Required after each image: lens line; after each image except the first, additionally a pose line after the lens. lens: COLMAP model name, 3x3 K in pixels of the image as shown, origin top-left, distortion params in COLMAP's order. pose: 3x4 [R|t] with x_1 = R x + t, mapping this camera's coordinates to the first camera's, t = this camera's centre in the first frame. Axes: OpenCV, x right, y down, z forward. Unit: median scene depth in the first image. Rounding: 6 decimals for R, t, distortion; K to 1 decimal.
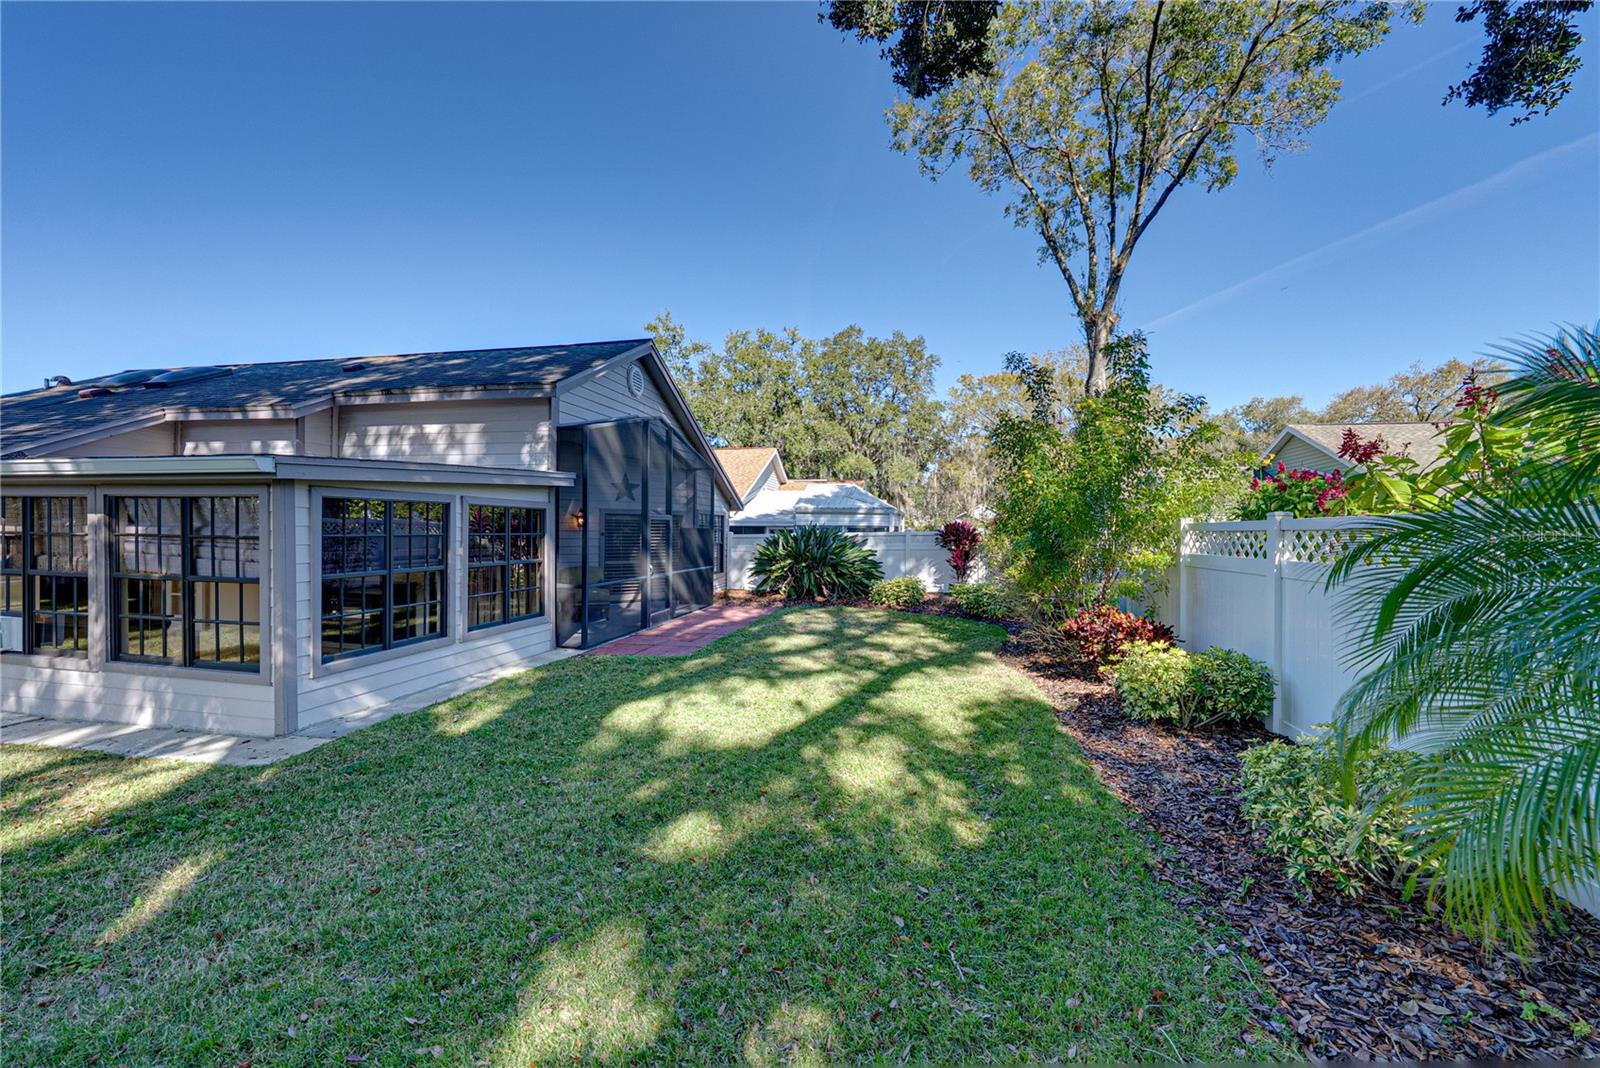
lens RADIAL K [[600.0, 0, 797.2], [0, 600.0, 528.9], [0, 0, 1]] dist [-0.001424, 0.000340]
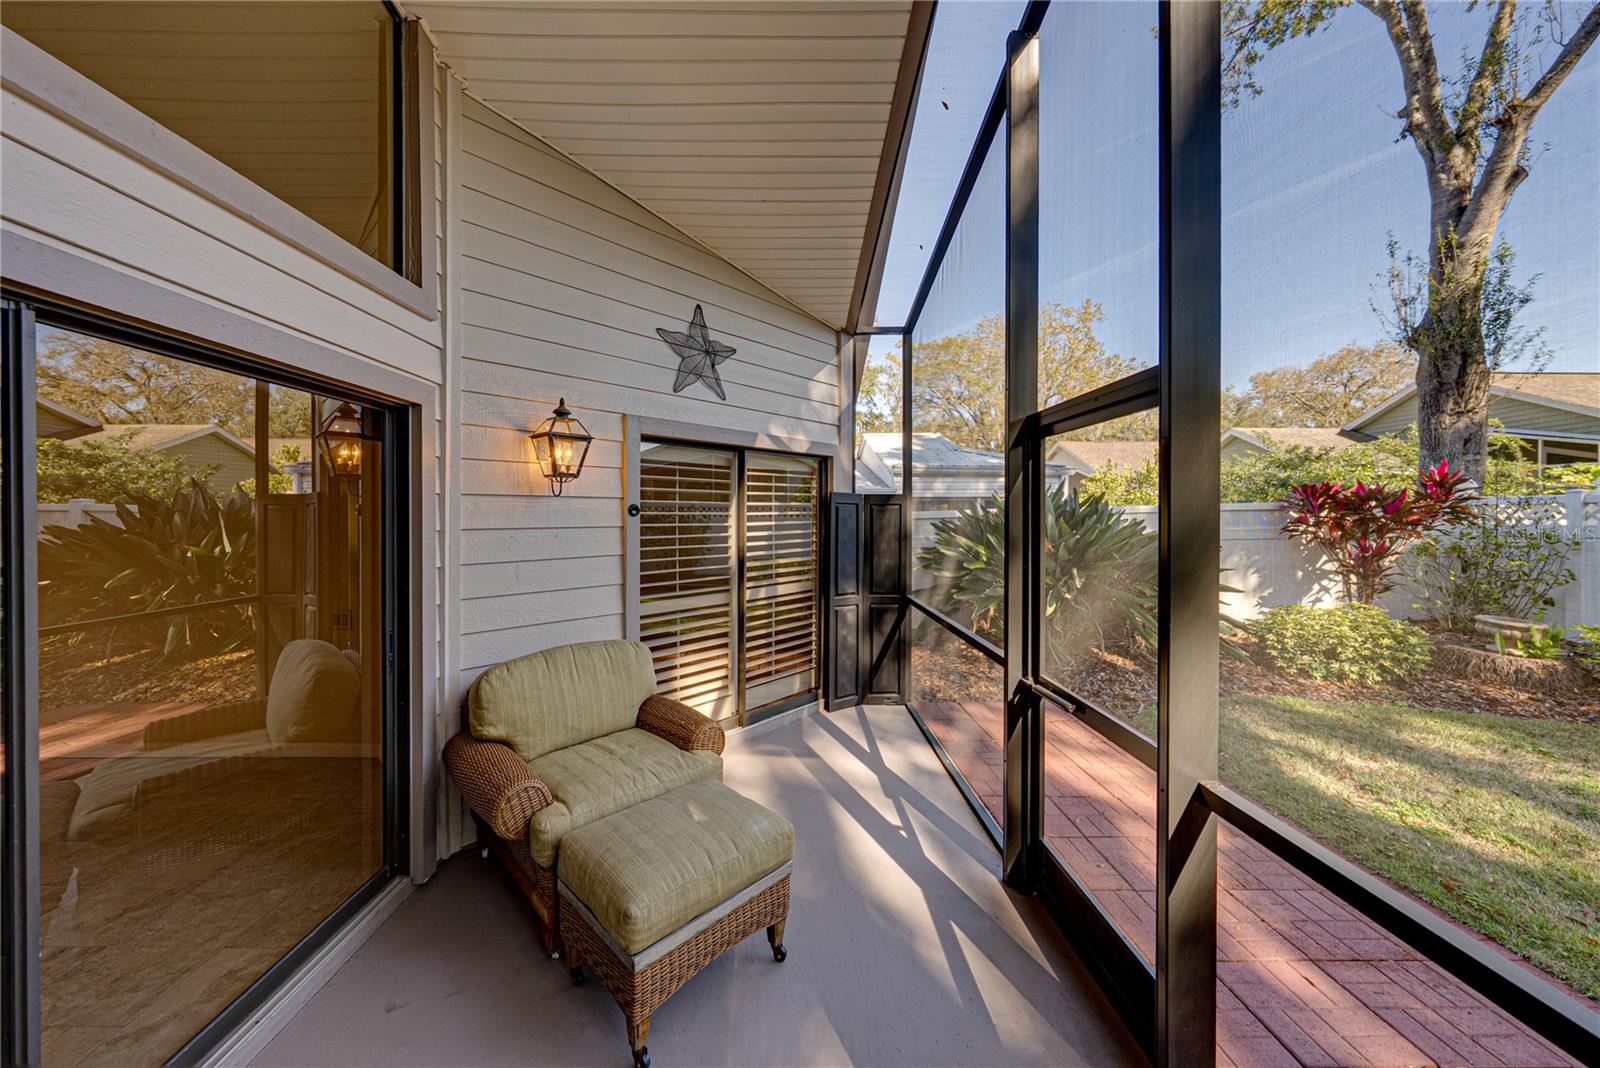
lens RADIAL K [[566.5, 0, 785.1], [0, 566.5, 515.0], [0, 0, 1]] dist [-0.007227, 0.002297]
pose [[0.973863, -0.009657, 0.226930, -0.475036], [0.009019, 0.999952, 0.003850, 0.016239], [-0.226956, -0.001703, 0.973903, 1.120797]]
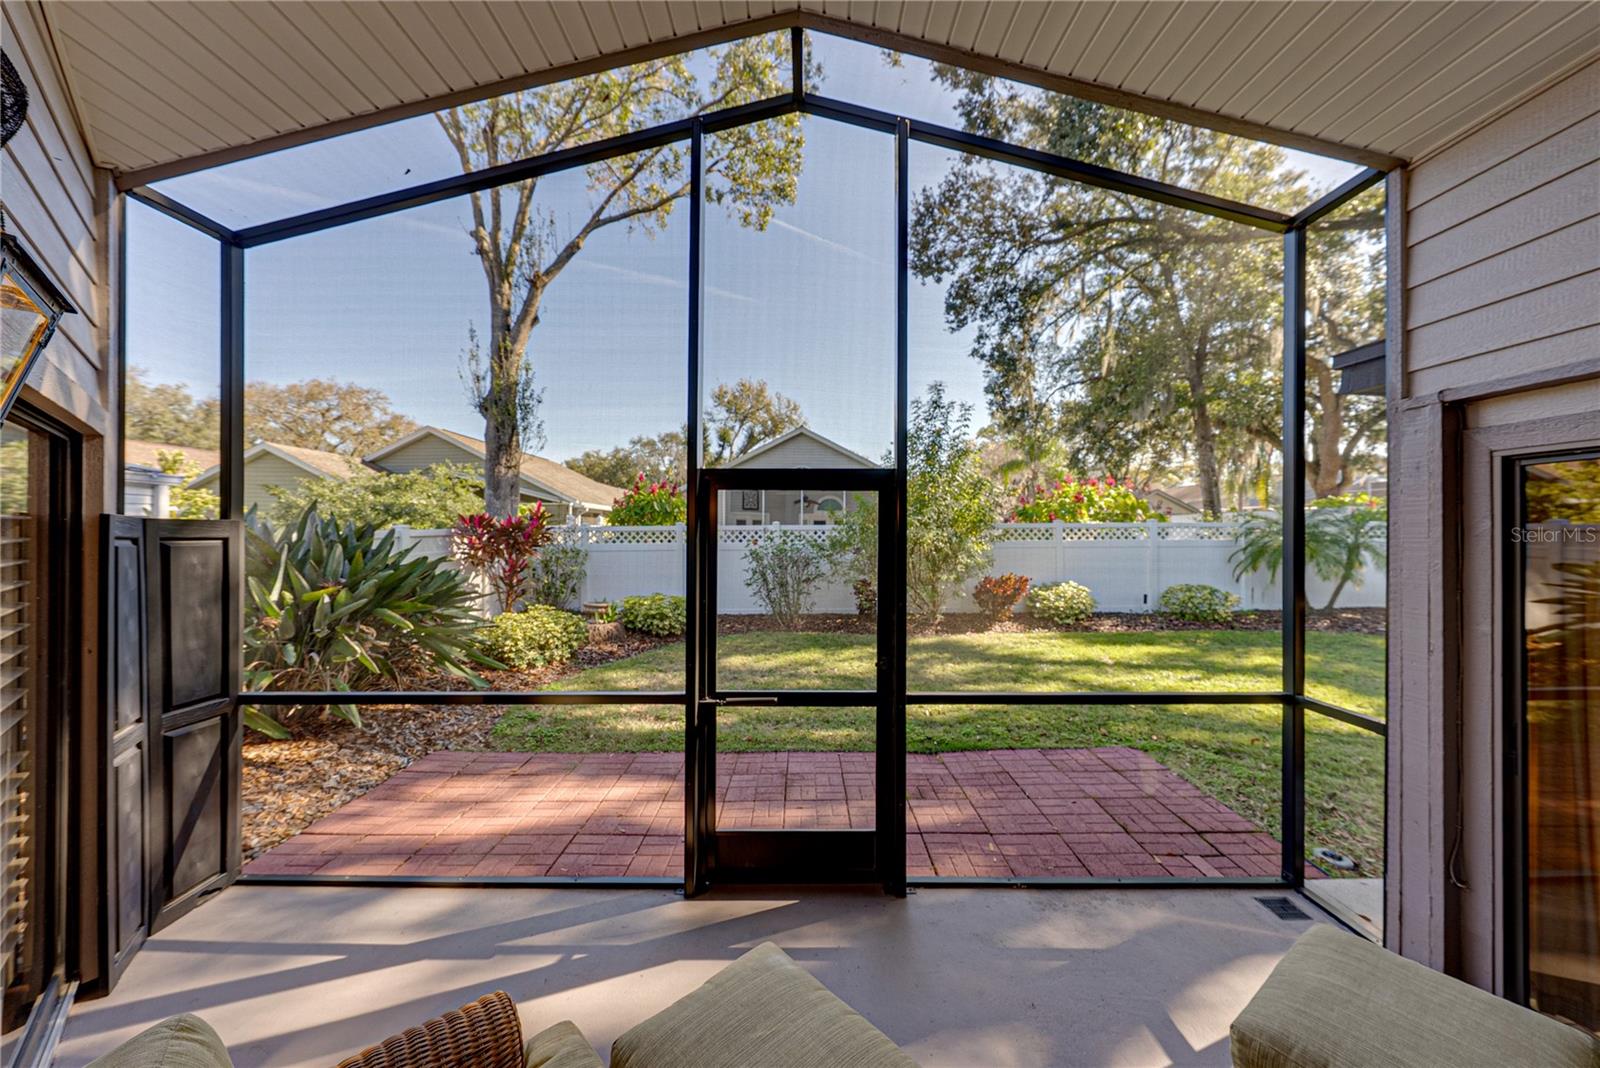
lens RADIAL K [[550.9, 0, 809.4], [0, 550.9, 530.8], [0, 0, 1]] dist [-0.007386, 0.001967]
pose [[-0.224753, -0.005727, 0.974399, -0.613798], [-0.002863, 0.999982, 0.005217, 0.002887], [-0.974411, -0.001617, -0.224766, 1.383357]]
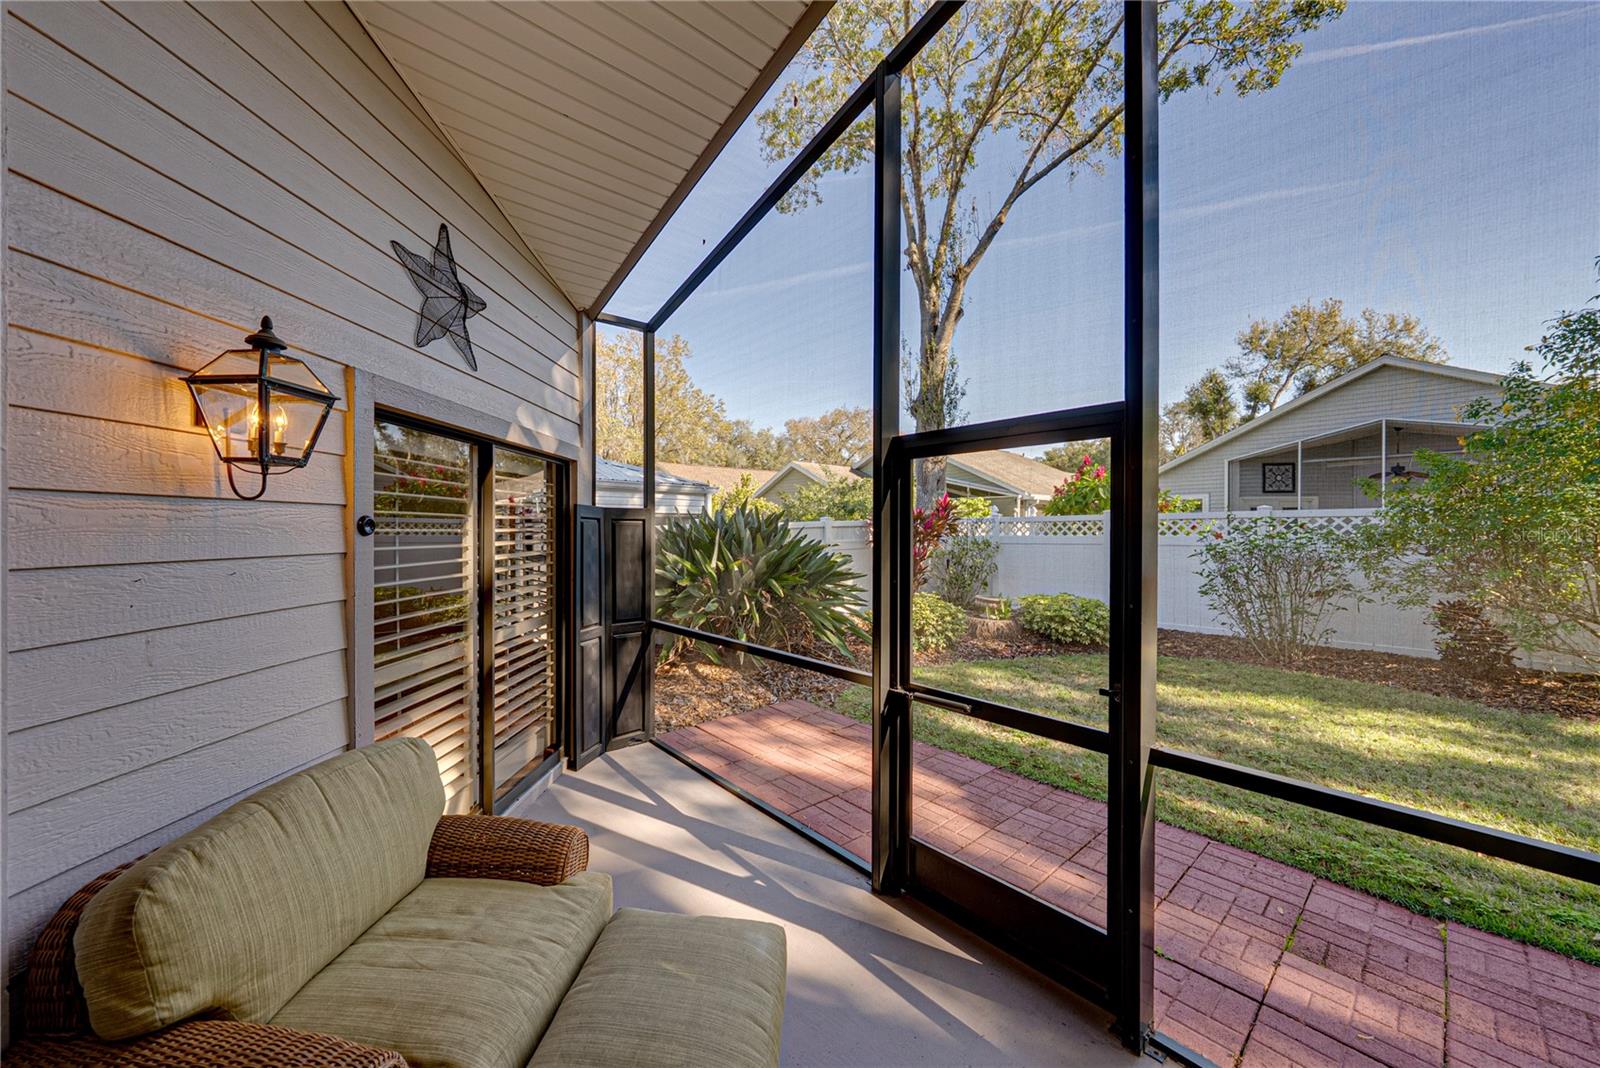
lens RADIAL K [[566.5, 0, 748.6], [0, 566.5, 535.3], [0, 0, 1]] dist [-0.007227, 0.002297]
pose [[0.632659, -0.018412, 0.774211, -0.570142], [0.006347, 0.999807, 0.018590, 0.014145], [-0.774404, -0.006848, 0.632654, 1.245590]]
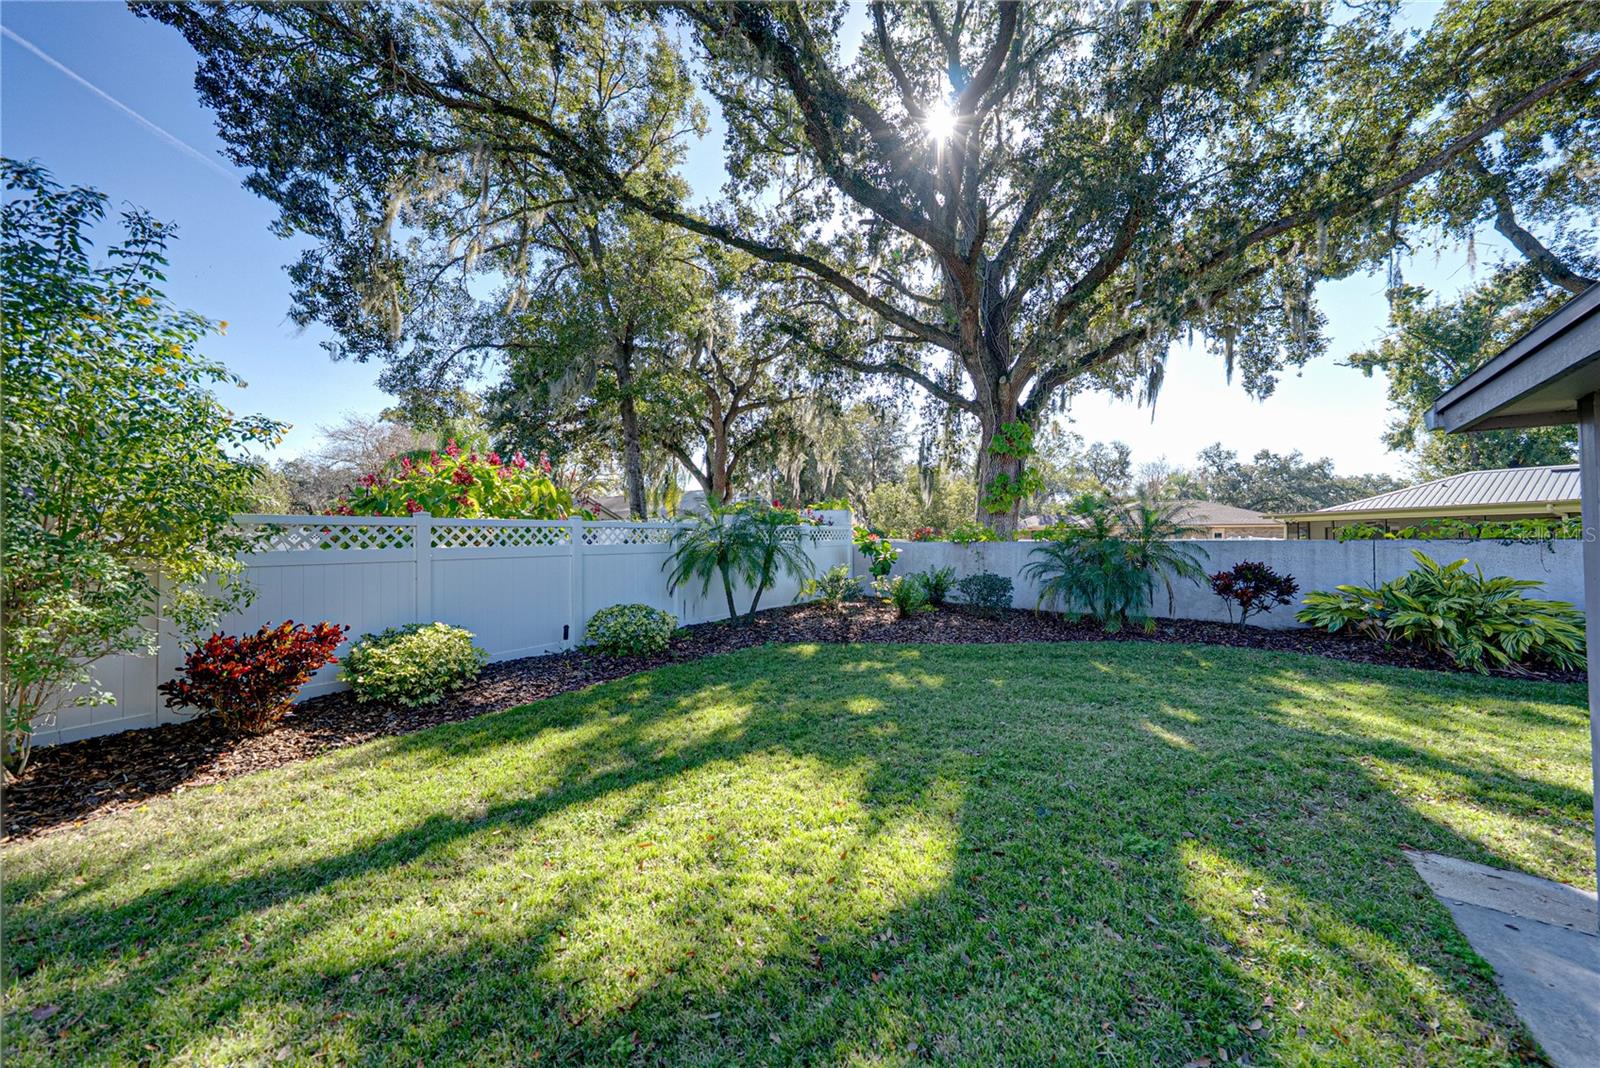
lens RADIAL K [[550.9, 0, 804.4], [0, 550.9, 531.9], [0, 0, 1]] dist [-0.007386, 0.001967]
pose [[-0.918712, 0.002789, 0.394918, -0.255847], [-0.002274, 0.999921, -0.012353, 0.016078], [-0.394921, -0.012247, -0.918633, 1.007659]]
